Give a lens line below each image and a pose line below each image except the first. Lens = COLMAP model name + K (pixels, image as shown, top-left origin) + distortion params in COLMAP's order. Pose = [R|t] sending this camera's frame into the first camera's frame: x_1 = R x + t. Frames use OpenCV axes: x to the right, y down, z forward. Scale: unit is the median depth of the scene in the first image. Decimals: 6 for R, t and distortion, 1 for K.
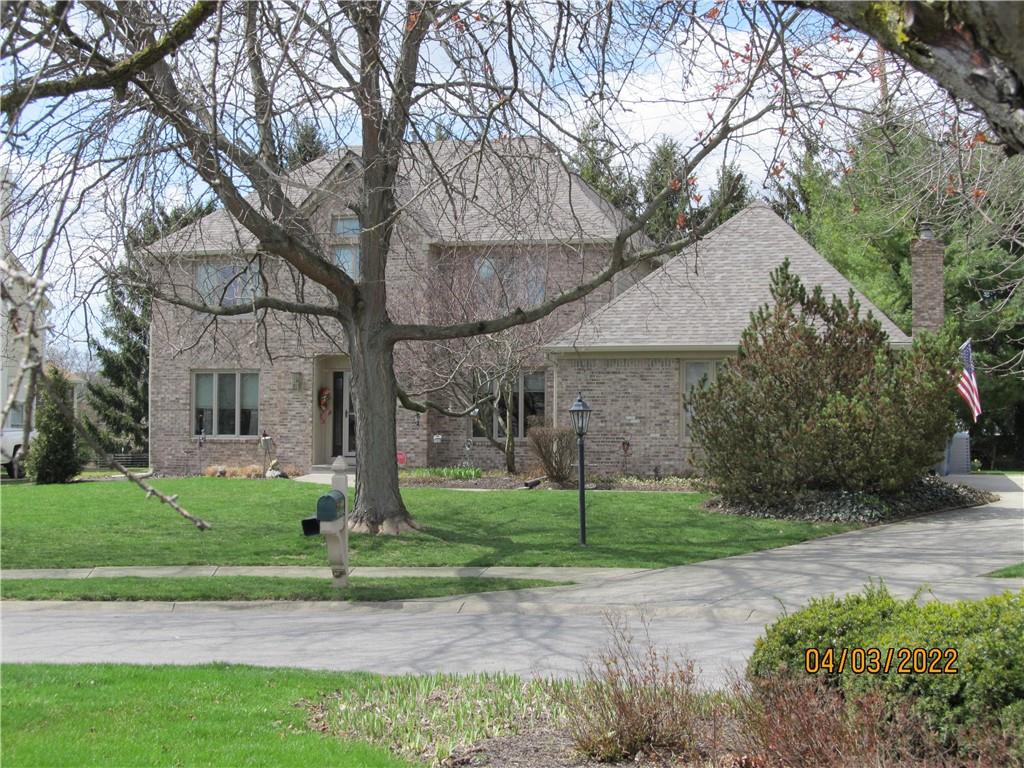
lens RADIAL K [[1680.5, 0, 512.0], [0, 1680.5, 384.0], [0, 0, 1]] dist [-0.005621, -0.003427]
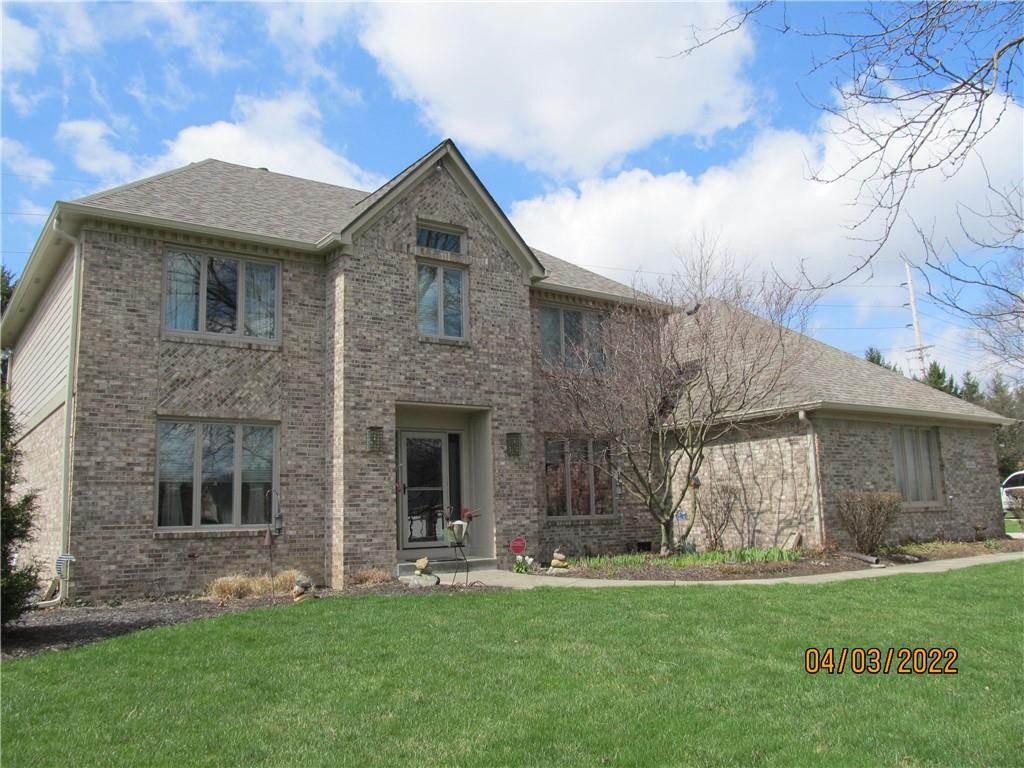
lens RADIAL K [[846.3, 0, 512.0], [0, 846.3, 384.0], [0, 0, 1]] dist [-0.048508, 0.001343]
pose [[0.613807, 0.095057, 0.783712, -0.362945], [0.006627, 0.992069, -0.125519, 0.019186], [-0.789428, 0.082238, 0.608309, 0.749345]]
